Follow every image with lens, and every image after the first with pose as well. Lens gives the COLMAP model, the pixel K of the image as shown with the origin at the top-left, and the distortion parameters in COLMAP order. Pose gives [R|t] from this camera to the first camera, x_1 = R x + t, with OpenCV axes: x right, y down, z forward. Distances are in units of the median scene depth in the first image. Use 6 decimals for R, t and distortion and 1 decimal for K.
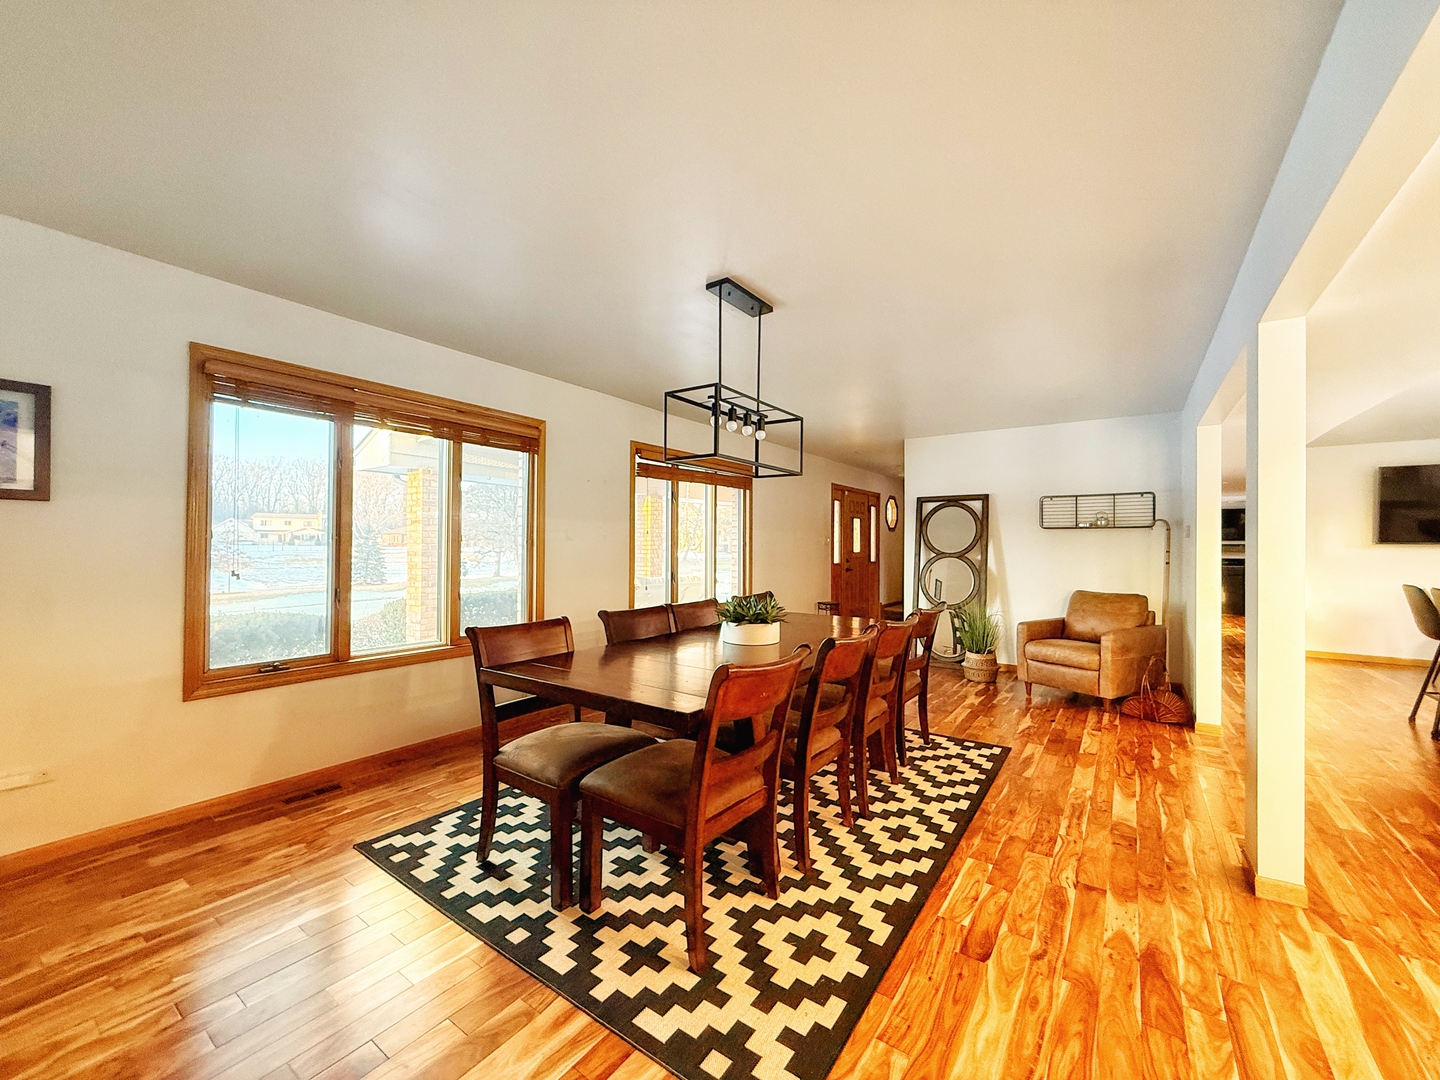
lens RADIAL K [[571.7, 0, 719.2], [0, 571.7, 541.9], [0, 0, 1]] dist [0.002199, -0.000427]
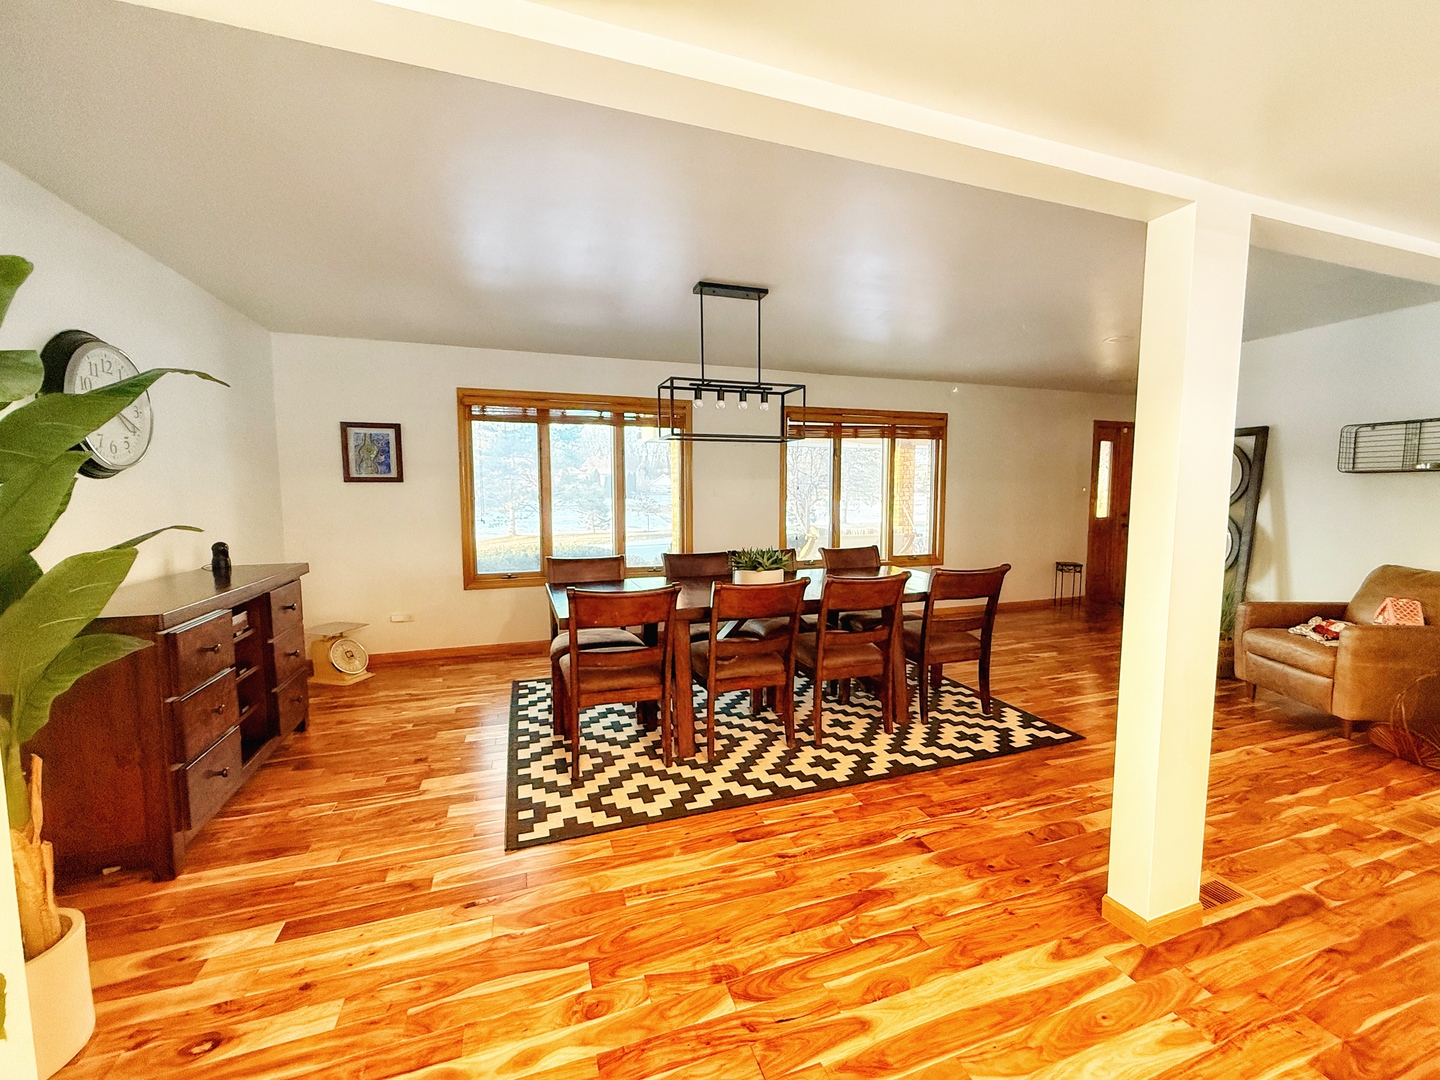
lens RADIAL K [[571.7, 0, 719.9], [0, 571.7, 542.8], [0, 0, 1]] dist [0.002199, -0.000427]
pose [[0.815569, 0.041853, -0.577145, 0.757564], [0.012312, 0.995900, 0.089618, -0.022863], [0.578529, -0.080196, 0.811710, 0.006642]]
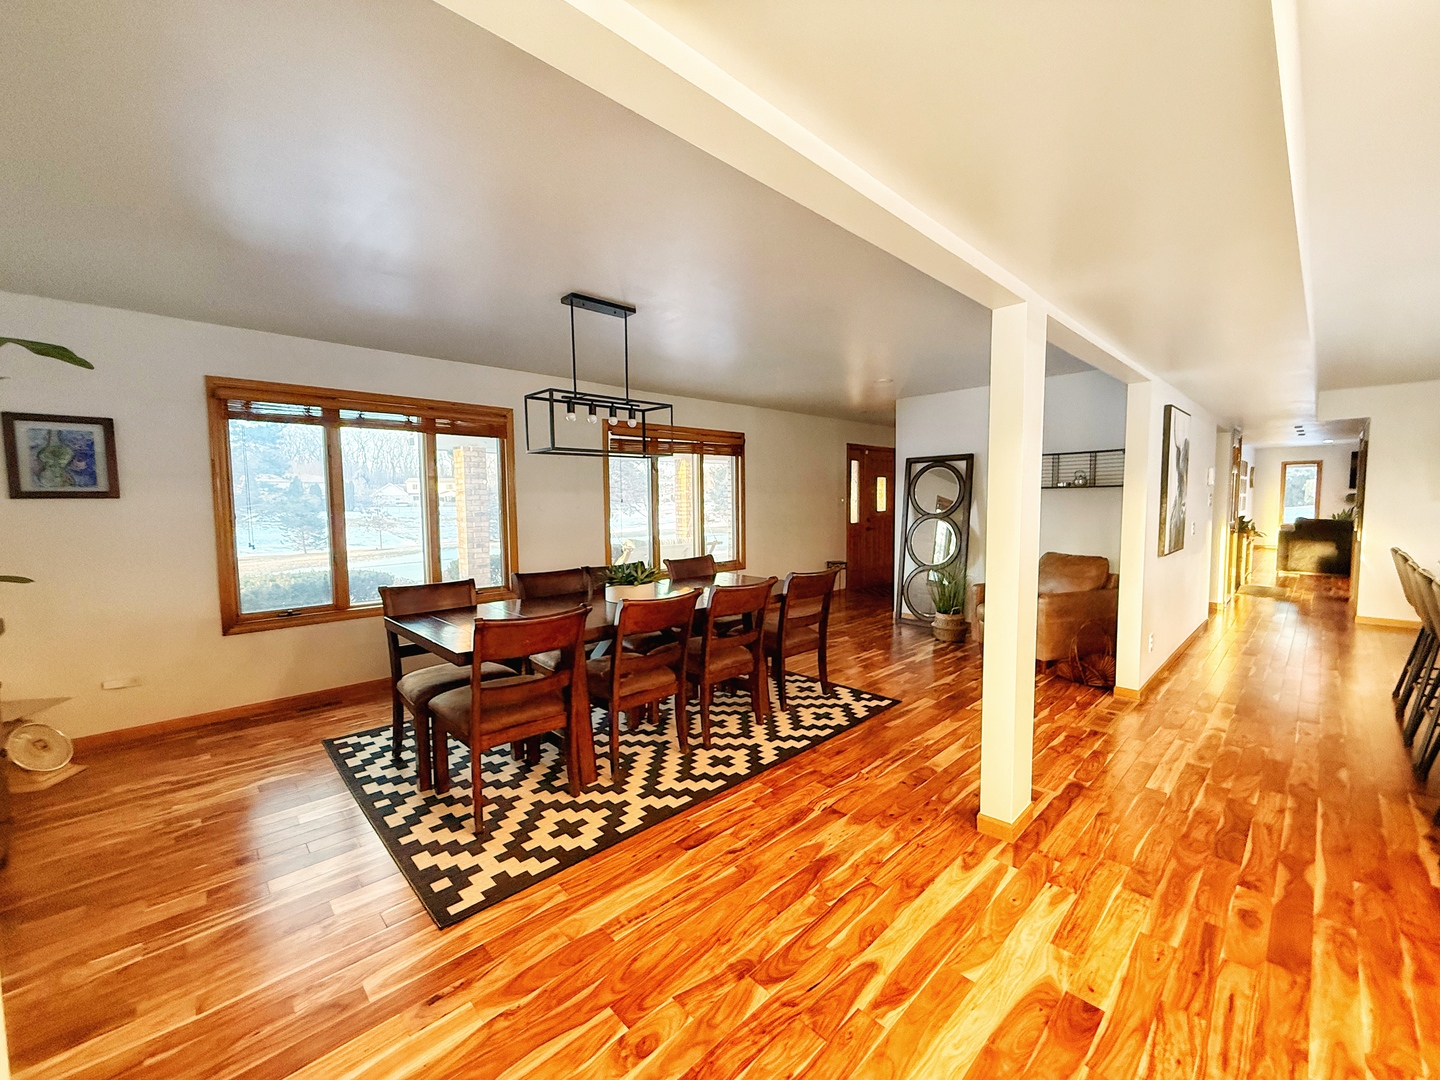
lens RADIAL K [[571.7, 0, 718.0], [0, 571.7, 542.8], [0, 0, 1]] dist [0.002199, -0.000427]
pose [[0.981521, -0.003332, -0.191325, 0.524164], [0.018787, 0.996696, 0.079020, -0.038420], [0.190430, -0.081154, 0.978341, -0.128019]]
